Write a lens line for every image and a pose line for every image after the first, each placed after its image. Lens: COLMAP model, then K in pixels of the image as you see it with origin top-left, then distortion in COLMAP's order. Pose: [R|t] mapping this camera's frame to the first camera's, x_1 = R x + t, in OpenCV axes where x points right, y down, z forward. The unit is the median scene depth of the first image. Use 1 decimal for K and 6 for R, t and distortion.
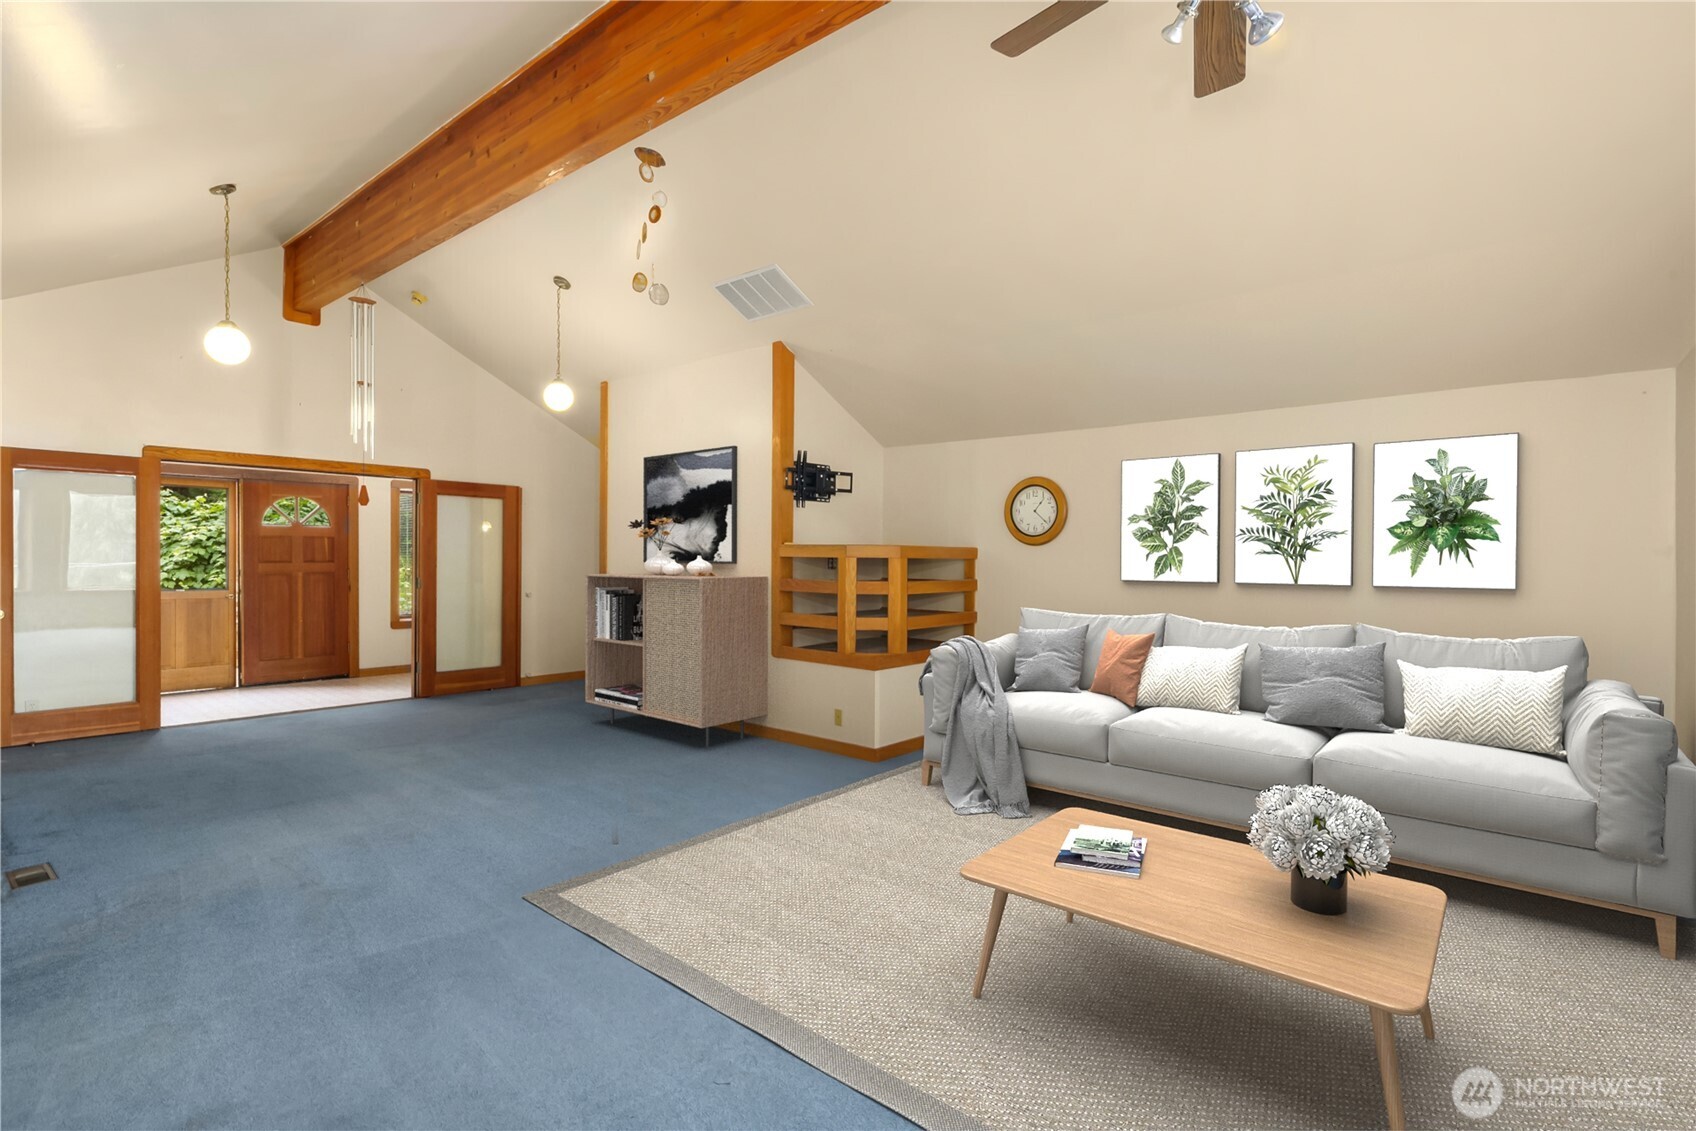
lens RADIAL K [[816.8, 0, 848.2], [0, 816.8, 545.7], [0, 0, 1]] dist [-0.001555, -0.000078]
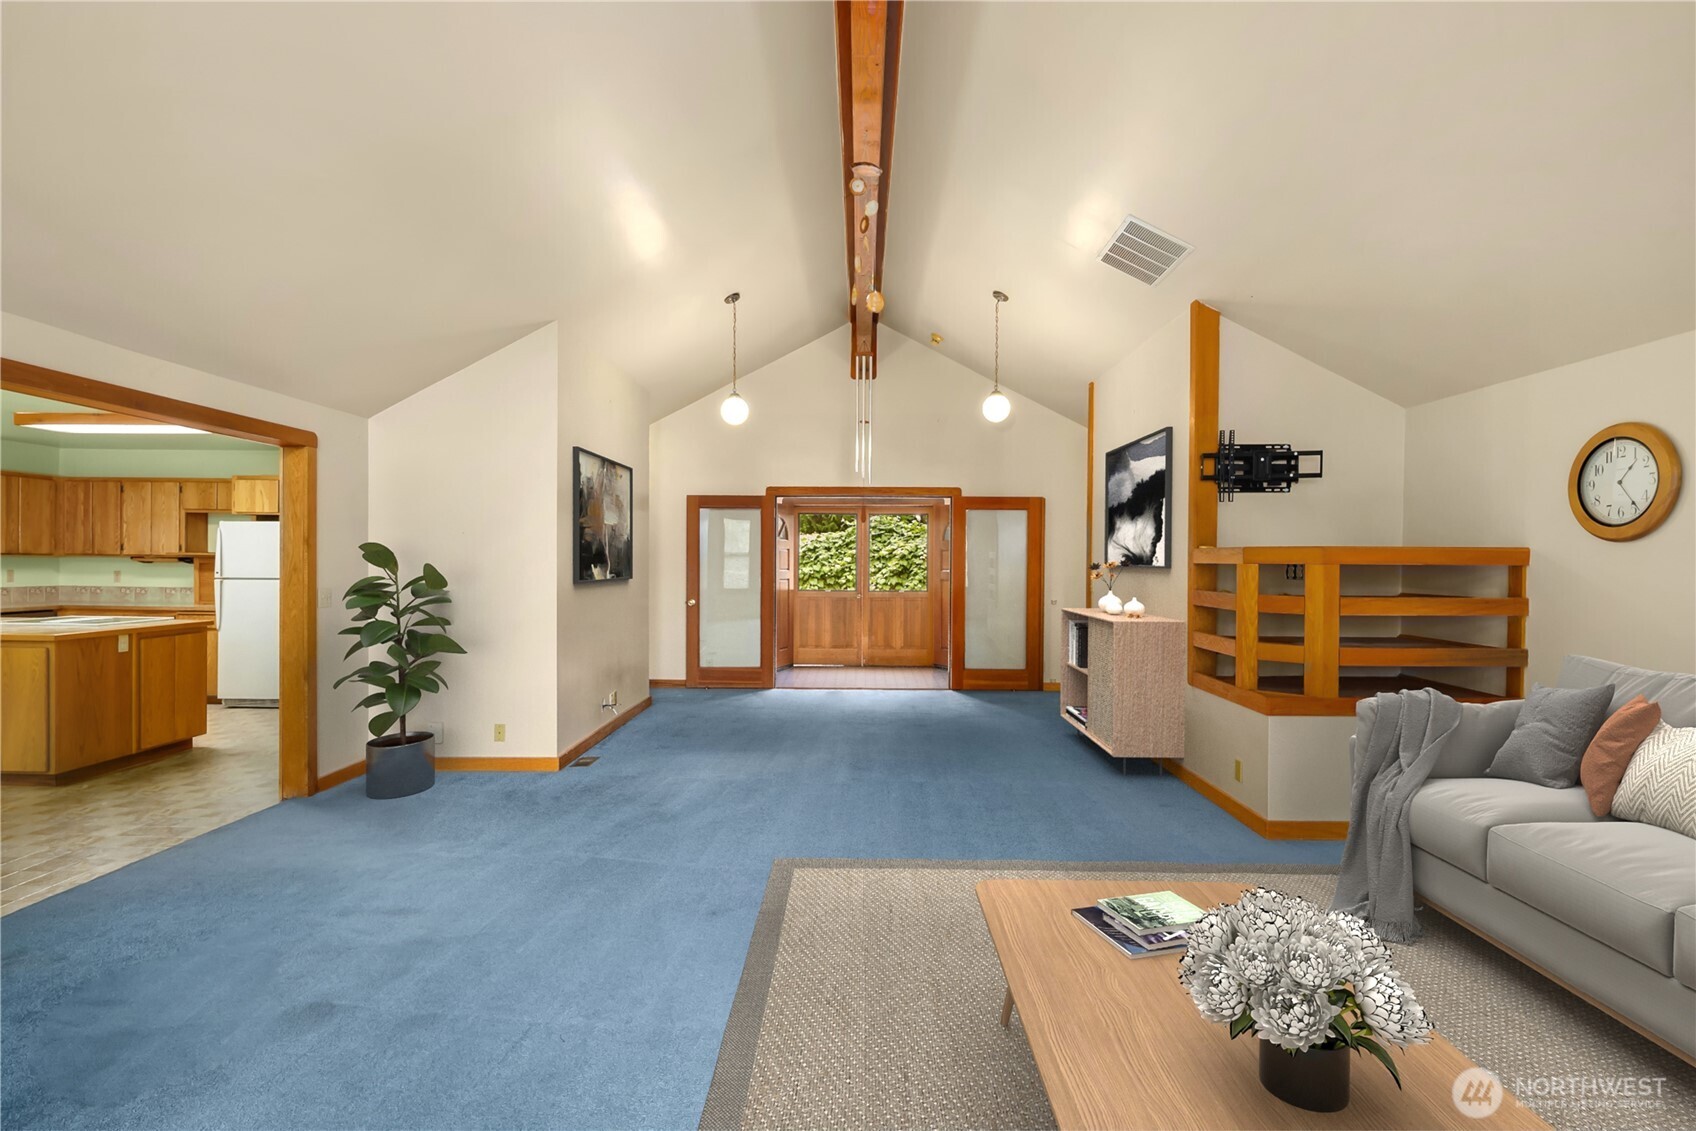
lens RADIAL K [[817.5, 0, 843.5], [0, 817.5, 559.7], [0, 0, 1]] dist [-0.001437, -0.000212]
pose [[0.636184, -0.008327, -0.771493, 0.310528], [0.010652, 0.999941, -0.002009, 0.007334], [0.771464, -0.006940, 0.636235, 0.197434]]
